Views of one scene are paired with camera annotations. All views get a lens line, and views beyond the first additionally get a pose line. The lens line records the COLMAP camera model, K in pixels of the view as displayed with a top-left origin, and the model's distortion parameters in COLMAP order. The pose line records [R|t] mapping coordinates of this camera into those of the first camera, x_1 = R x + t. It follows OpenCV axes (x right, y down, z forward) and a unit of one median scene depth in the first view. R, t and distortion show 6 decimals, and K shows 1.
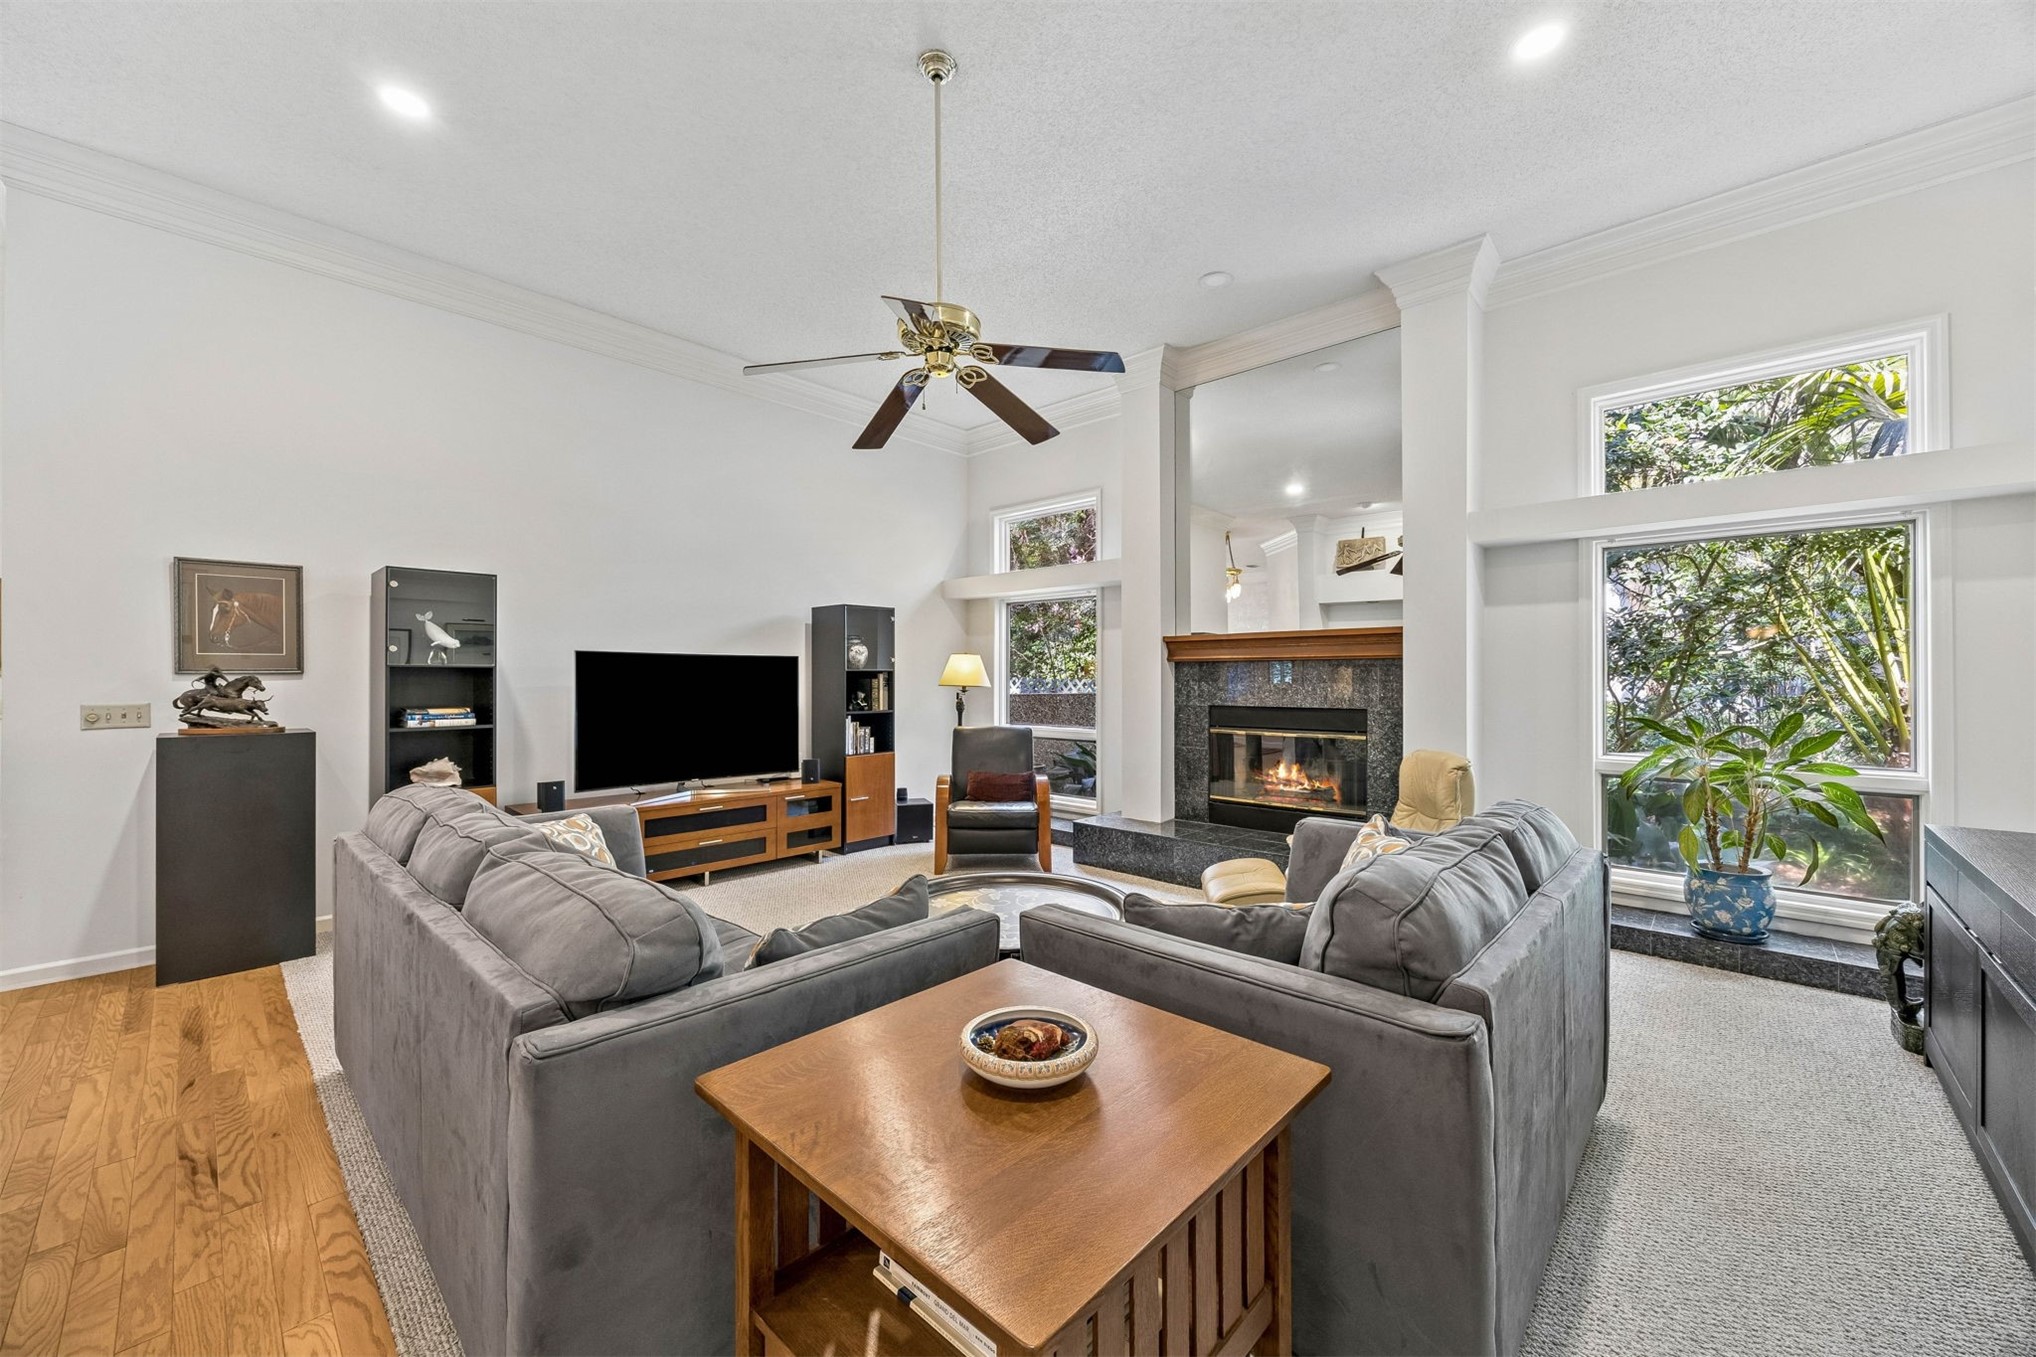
lens RADIAL K [[771.9, 0, 1023.4], [0, 771.9, 678.8], [0, 0, 1]] dist [-0.002248, 0.000192]
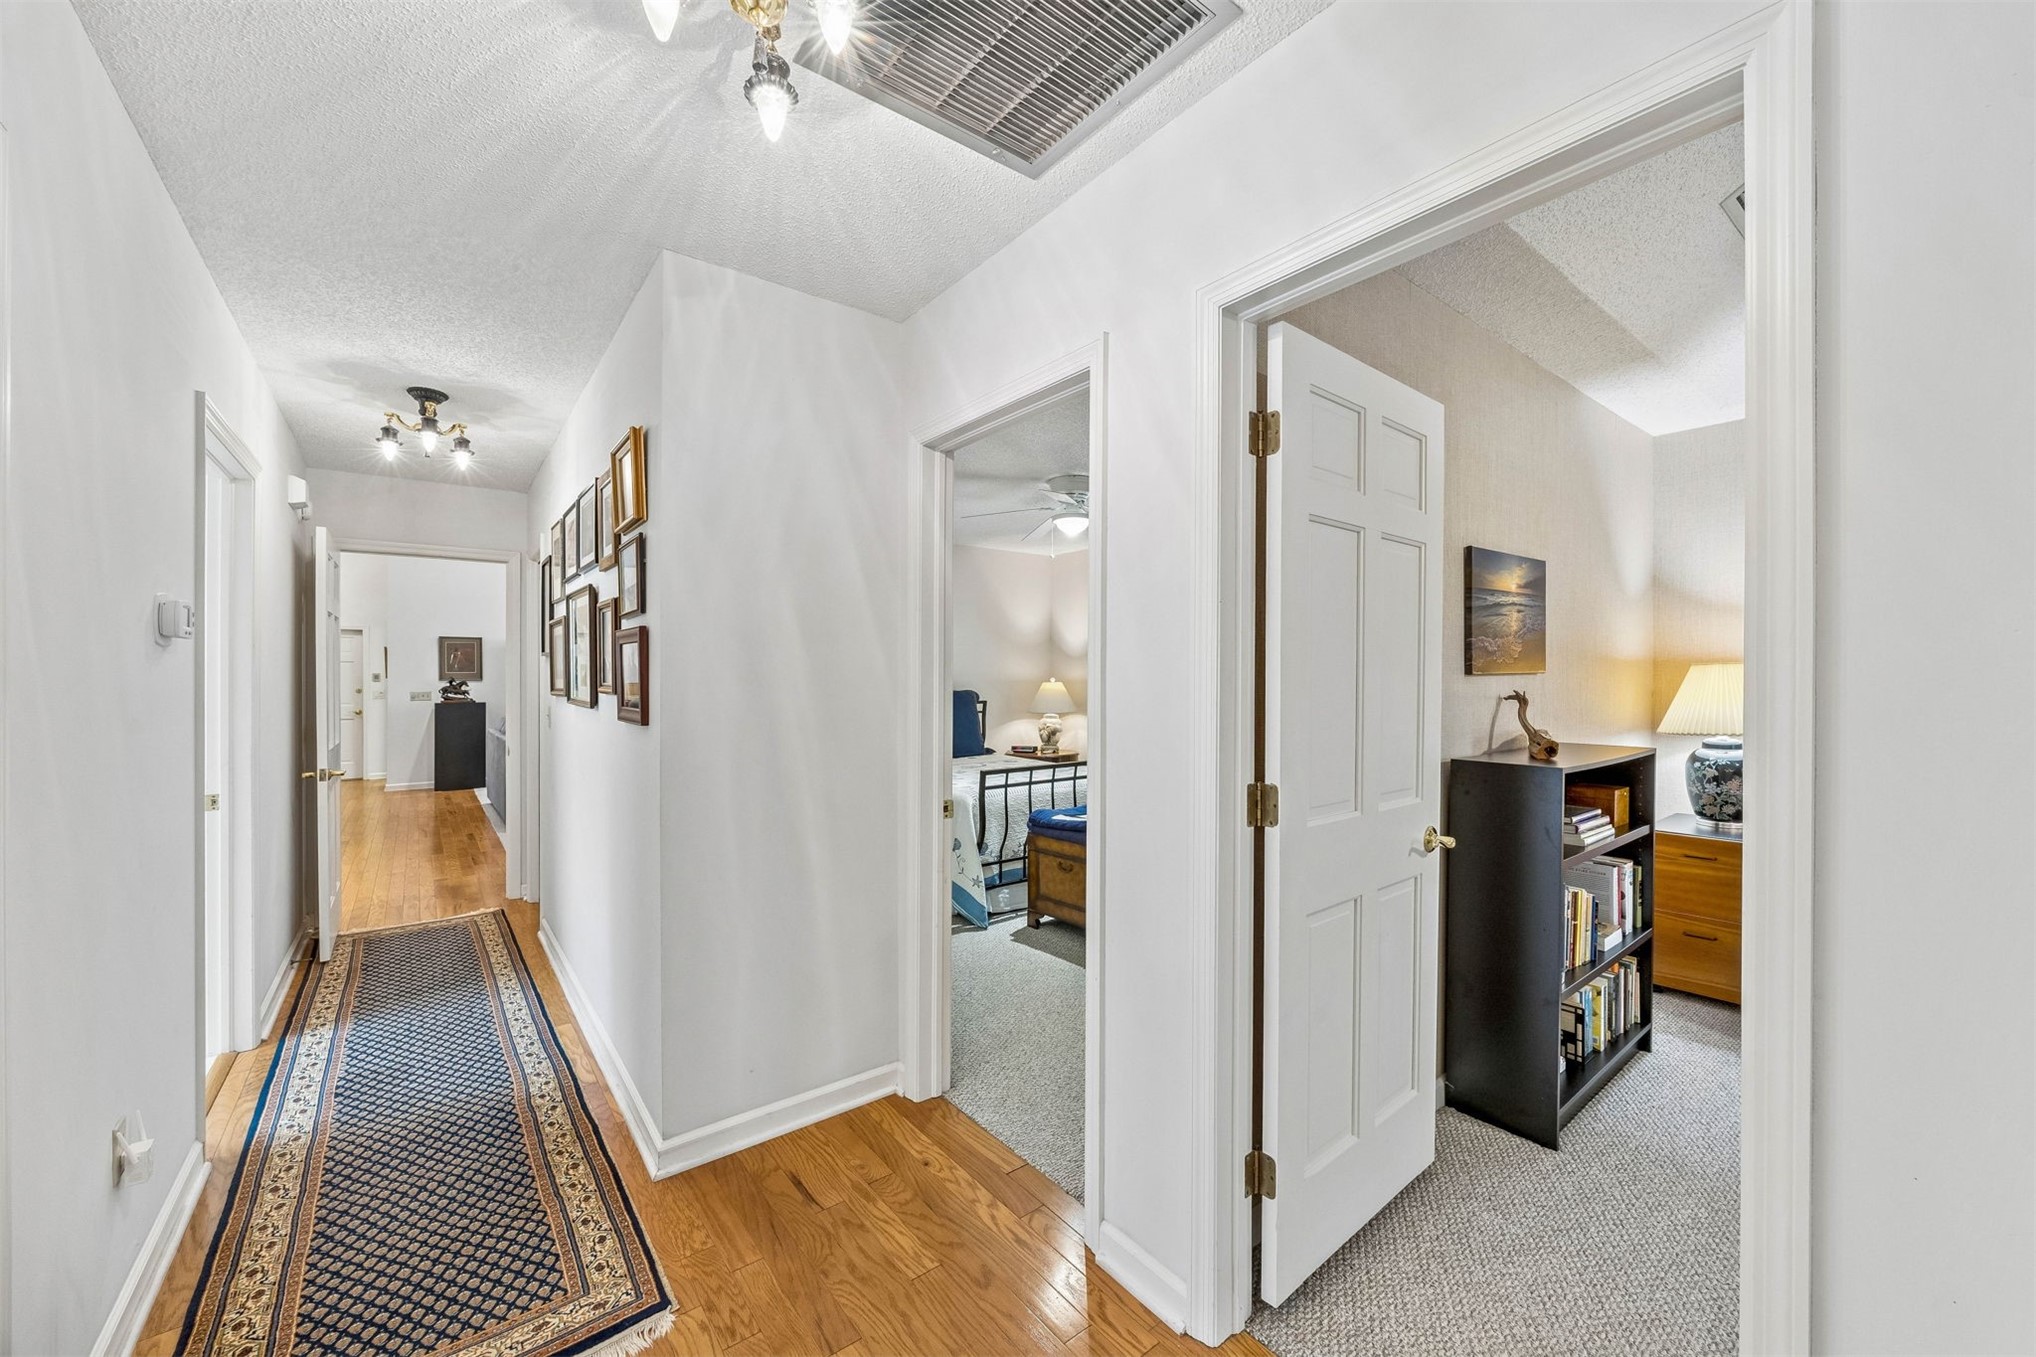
lens RADIAL K [[771.9, 0, 1007.3], [0, 771.9, 680.3], [0, 0, 1]] dist [-0.002248, 0.000192]
pose [[0.986668, -0.001397, -0.162743, 1.287192], [0.001842, 0.999995, 0.002584, -0.009475], [0.162738, -0.002849, 0.986665, -1.327572]]
